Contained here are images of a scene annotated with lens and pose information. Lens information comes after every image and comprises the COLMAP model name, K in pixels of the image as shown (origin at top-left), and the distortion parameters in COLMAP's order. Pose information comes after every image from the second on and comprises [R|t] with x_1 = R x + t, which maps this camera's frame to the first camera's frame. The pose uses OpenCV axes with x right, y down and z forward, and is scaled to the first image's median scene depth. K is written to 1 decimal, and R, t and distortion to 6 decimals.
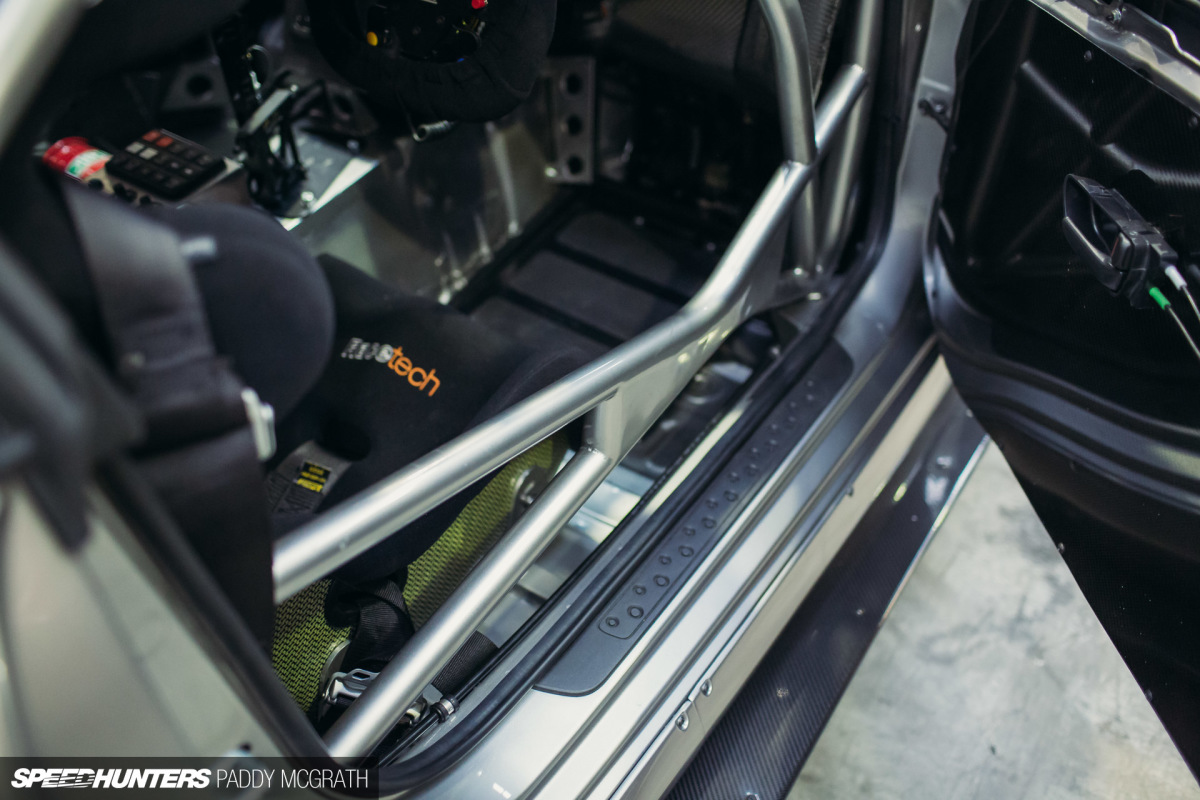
lens RADIAL K [[1225.0, 0, 592.6], [0, 1225.0, 395.4], [0, 0, 1]] dist [-0.015817, 0.000000]
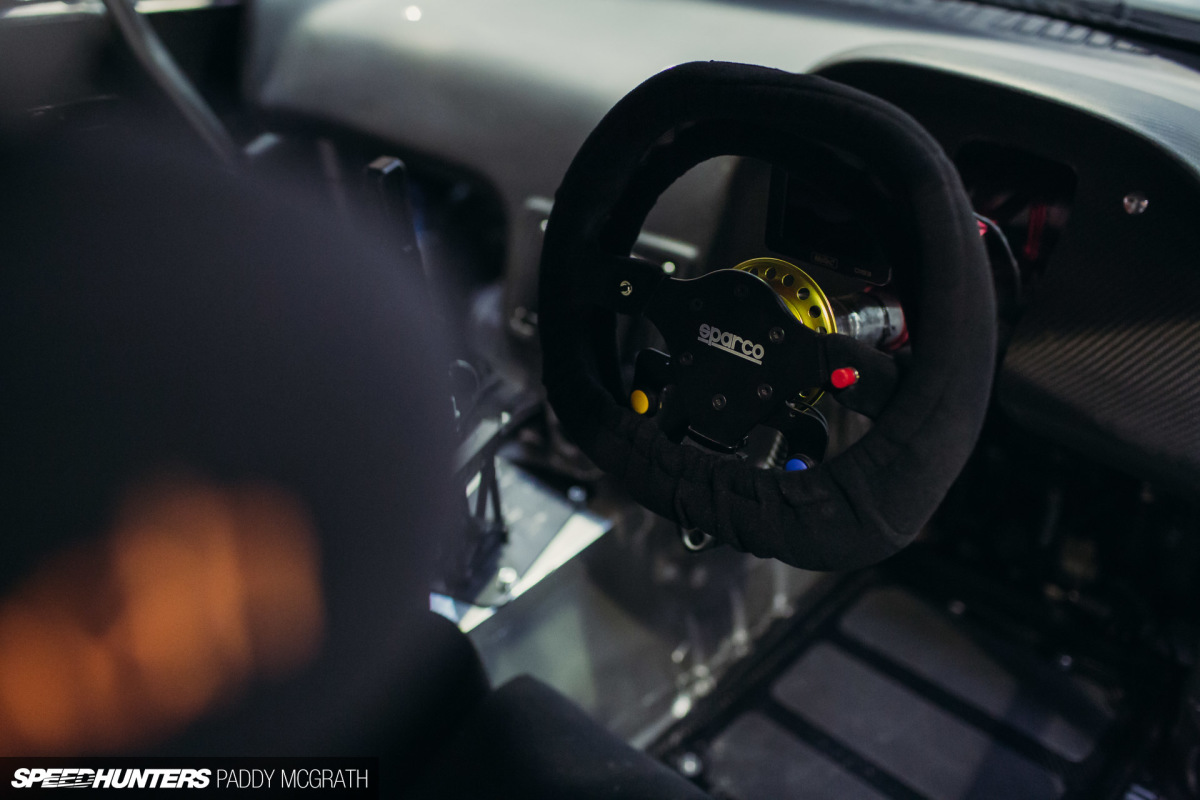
lens RADIAL K [[1225.0, 0, 605.4], [0, 1225.0, 402.7], [0, 0, 1]] dist [-0.015817, 0.000000]
pose [[0.987454, 0.068937, -0.142062, -0.080609], [-0.092736, 0.981349, -0.168385, -0.136379], [0.127805, 0.179447, 0.975431, 0.291537]]
